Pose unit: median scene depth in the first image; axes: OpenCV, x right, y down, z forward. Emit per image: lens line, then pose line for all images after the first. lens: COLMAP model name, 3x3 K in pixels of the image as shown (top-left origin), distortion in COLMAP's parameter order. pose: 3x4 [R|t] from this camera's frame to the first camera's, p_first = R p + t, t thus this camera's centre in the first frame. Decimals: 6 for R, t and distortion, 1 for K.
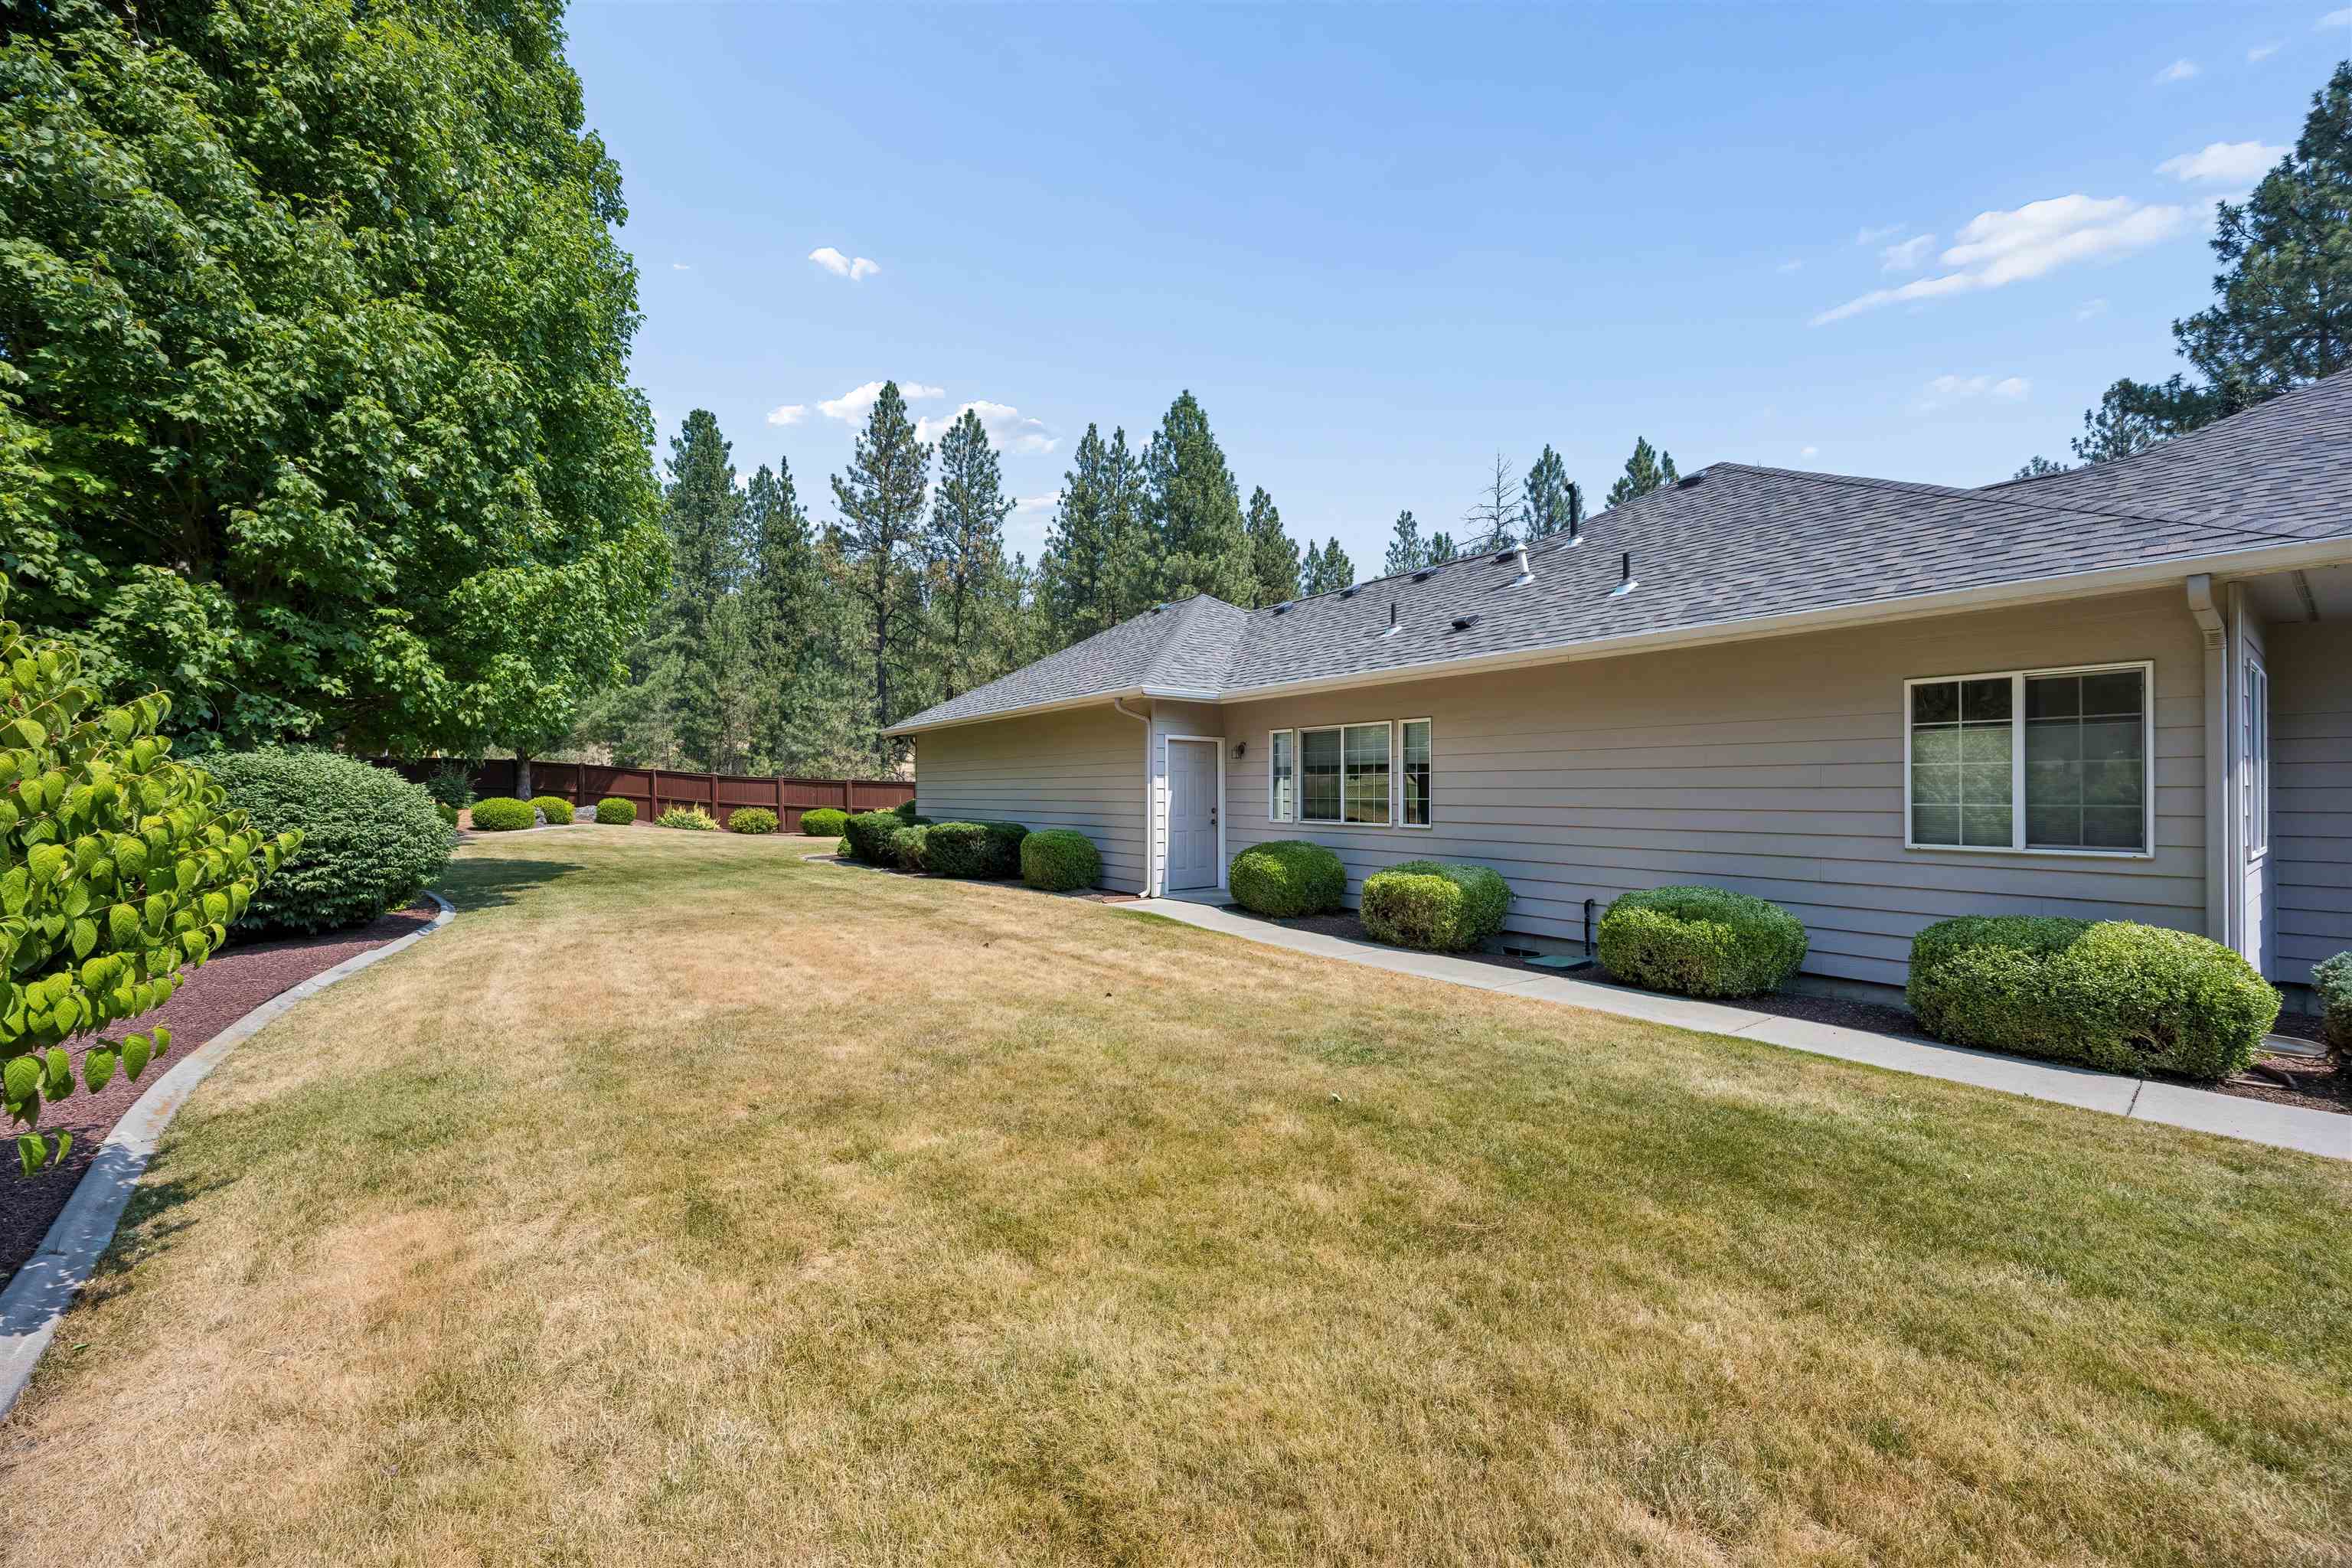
lens RADIAL K [[891.5, 0, 1176.2], [0, 891.5, 790.7], [0, 0, 1]] dist [-0.008868, -0.000718]
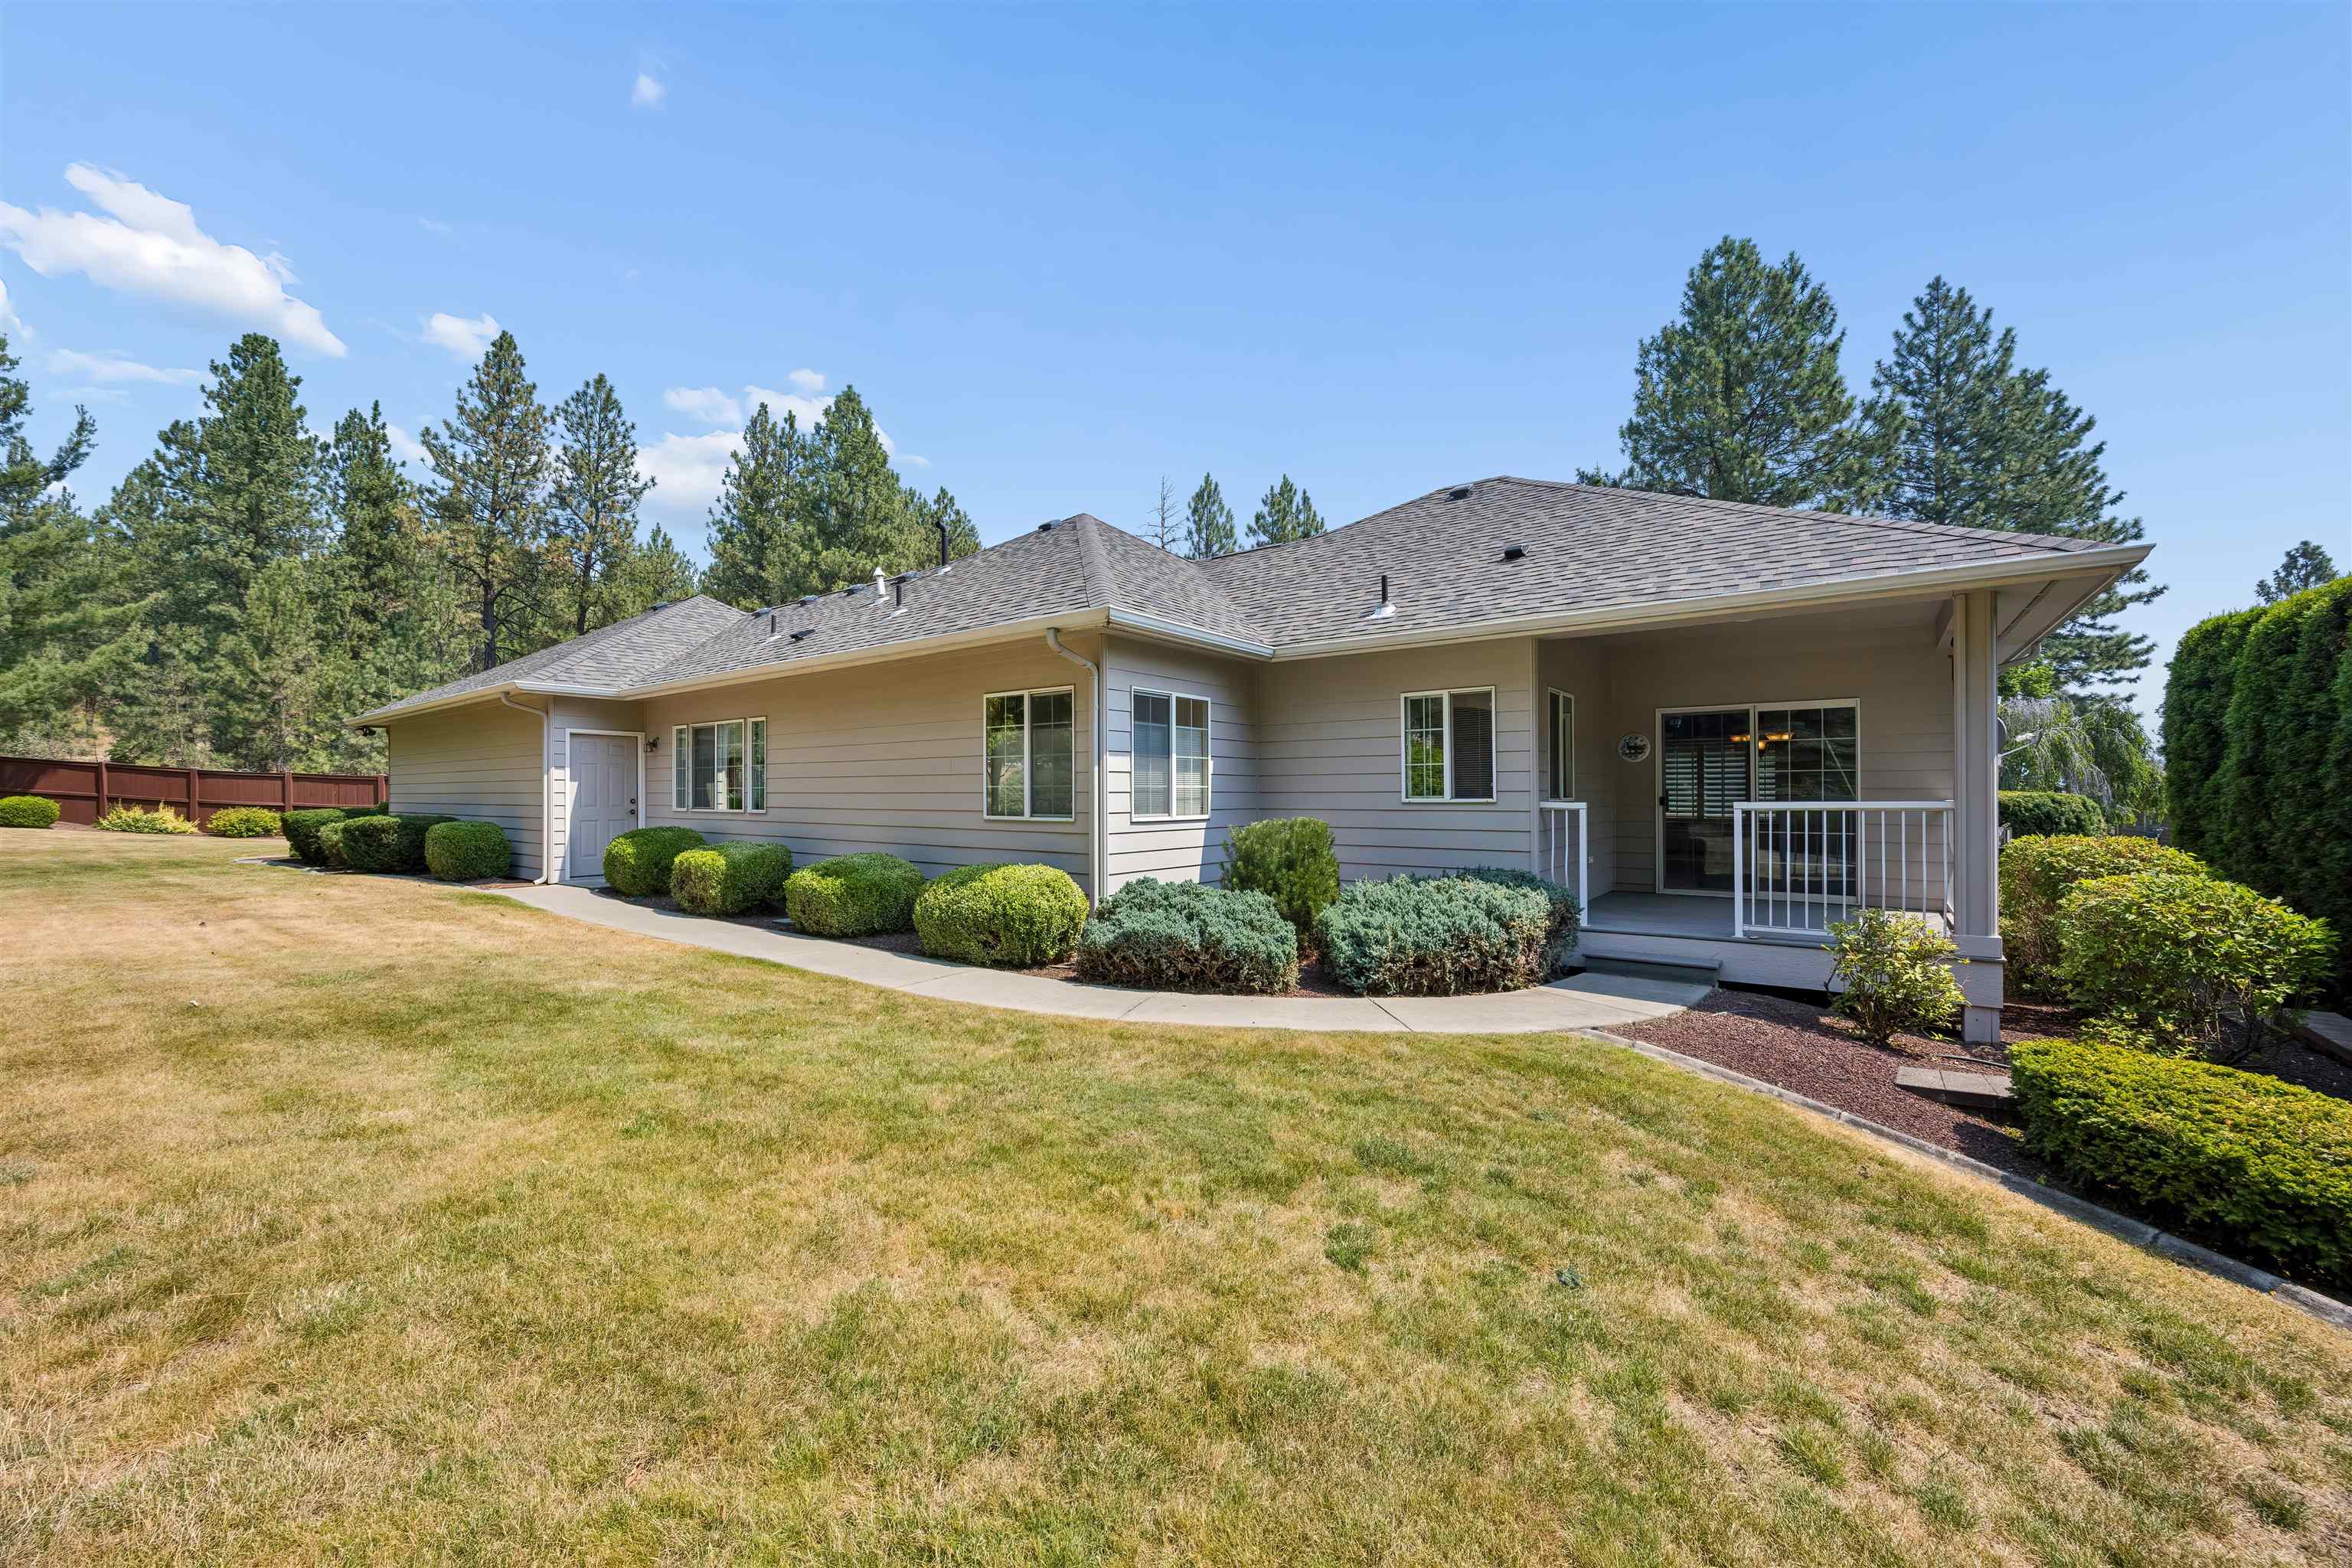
lens RADIAL K [[891.5, 0, 1189.9], [0, 891.5, 789.9], [0, 0, 1]] dist [-0.008868, -0.000718]
pose [[0.959381, -0.000988, 0.282113, 0.169536], [0.001644, 0.999996, -0.002088, 0.005436], [-0.282109, 0.002467, 0.959379, -0.087713]]
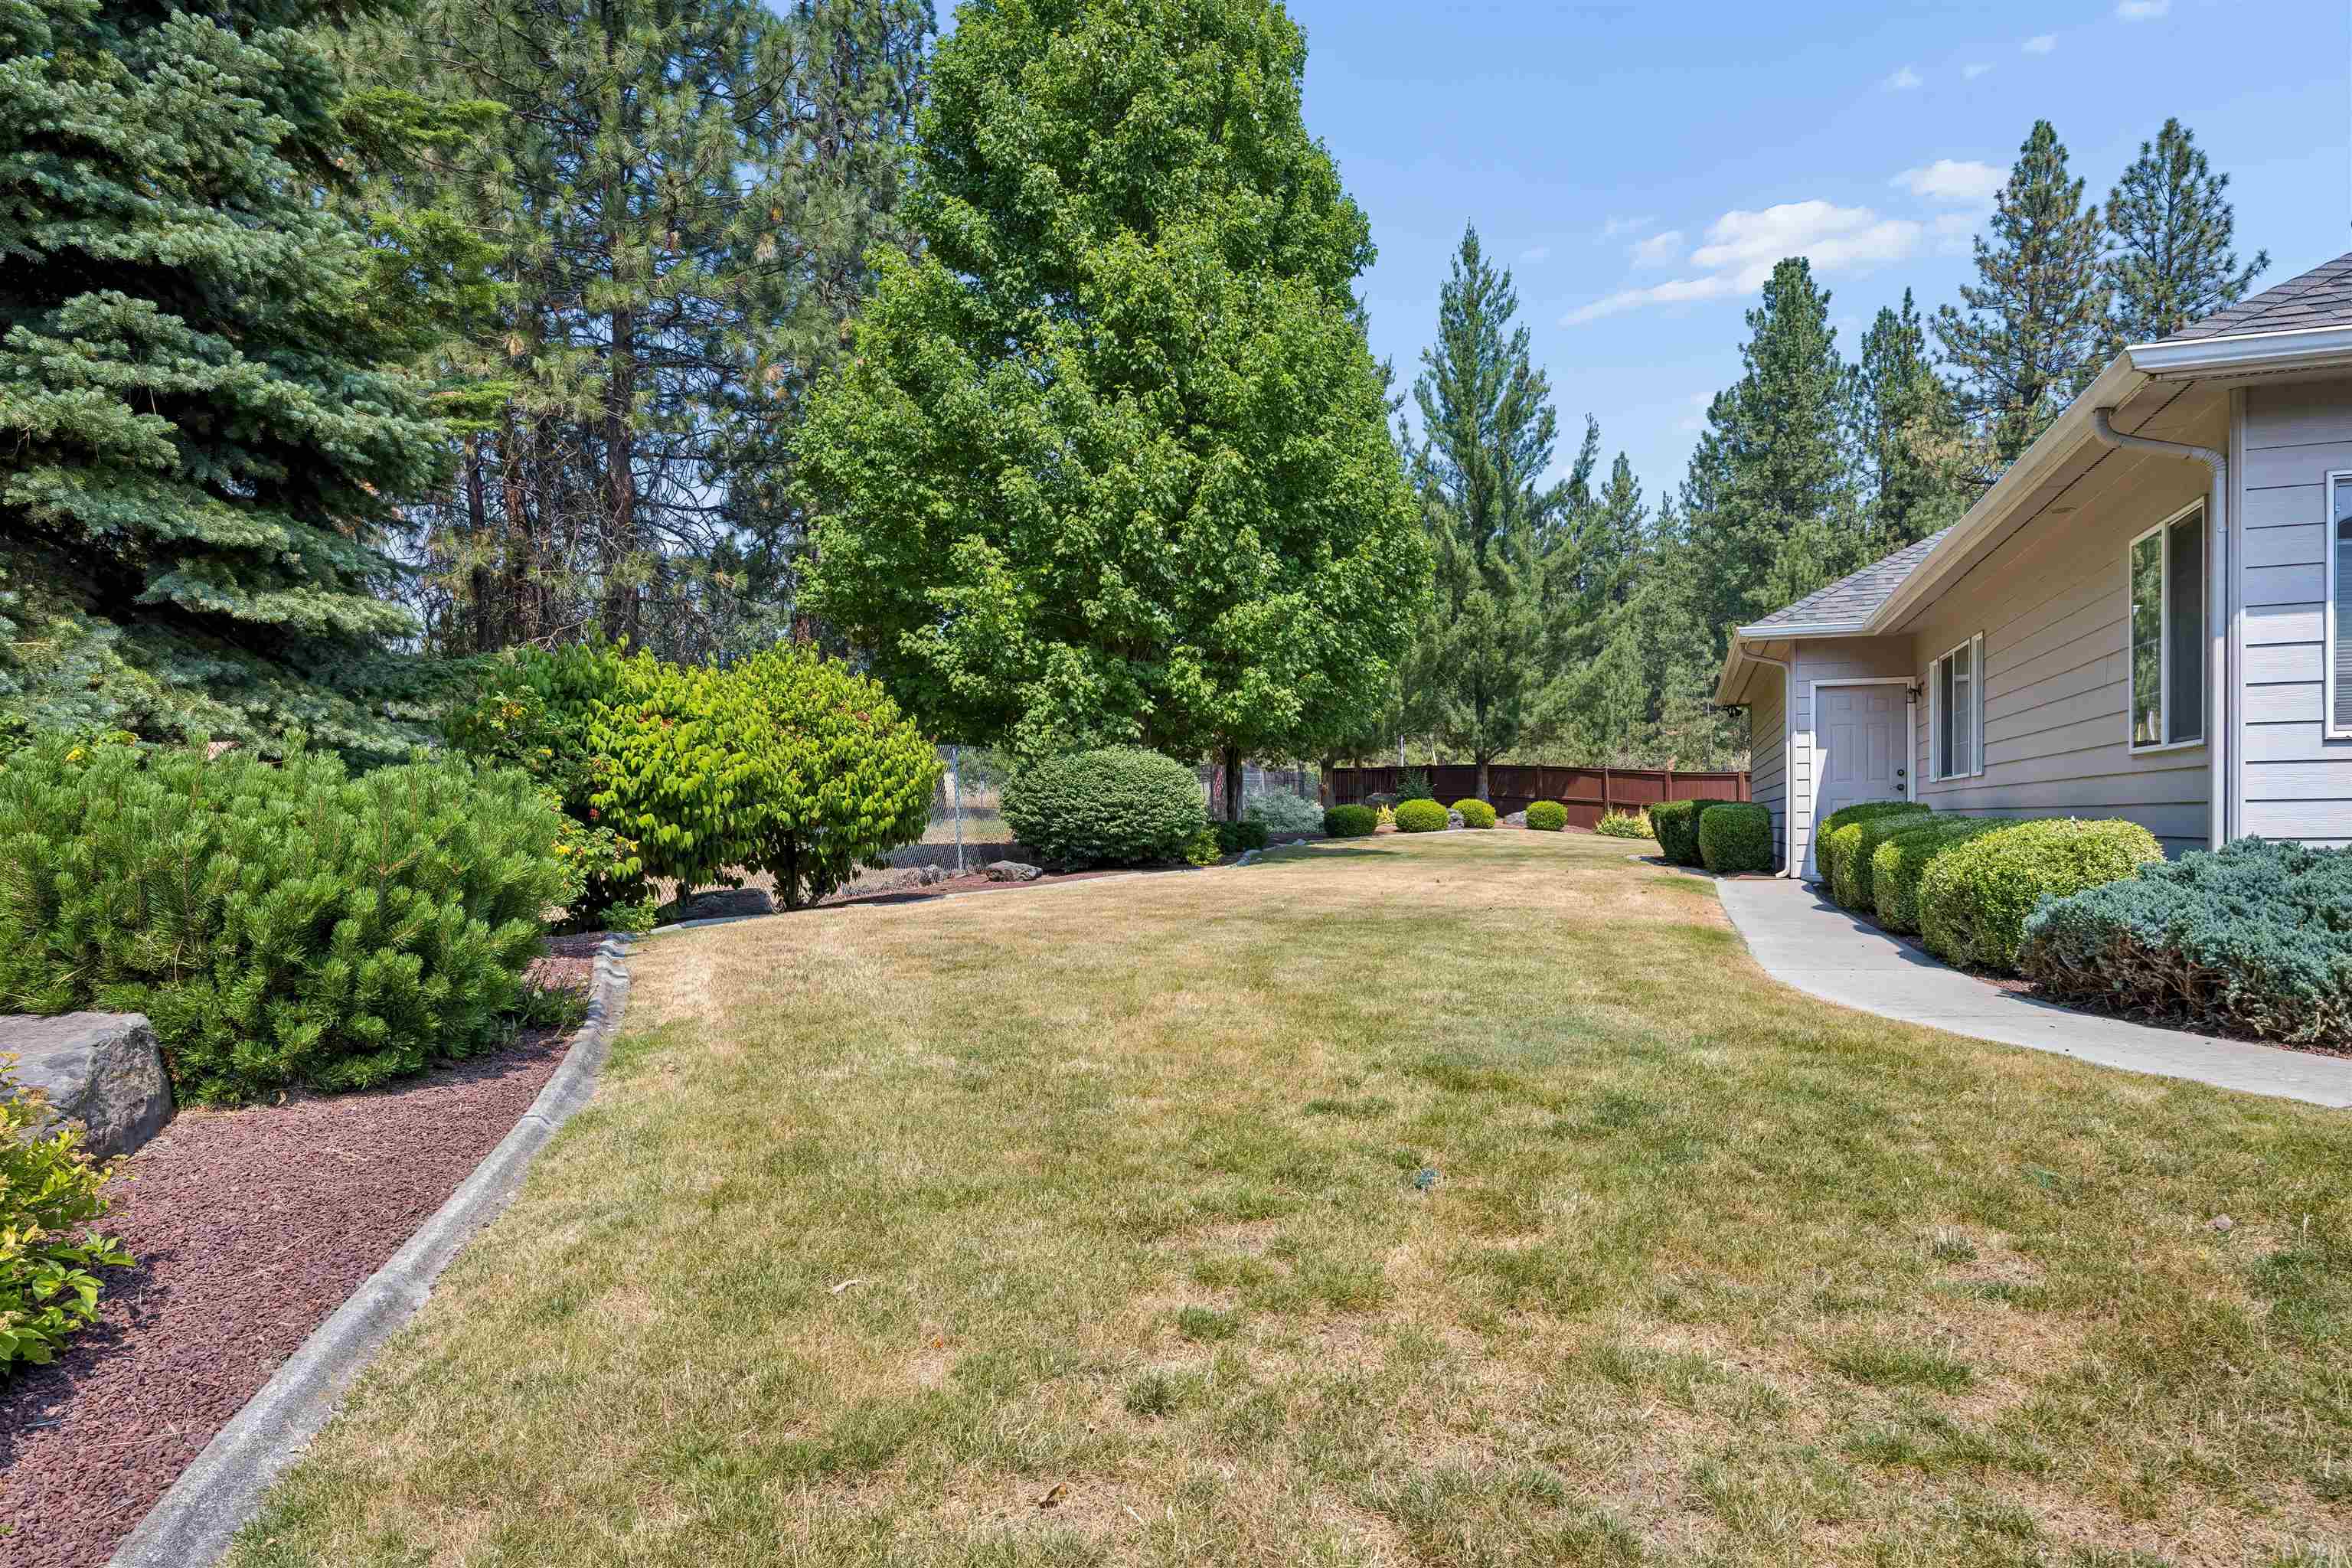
lens RADIAL K [[1455.8, 0, 1178.3], [0, 1455.8, 804.6], [0, 0, 1]] dist [0.010533, 0.000477]
pose [[0.559964, -0.021336, -0.828242, 0.328269], [0.014171, 0.999769, -0.016174, 0.027316], [0.828396, -0.002680, 0.560136, -0.096980]]
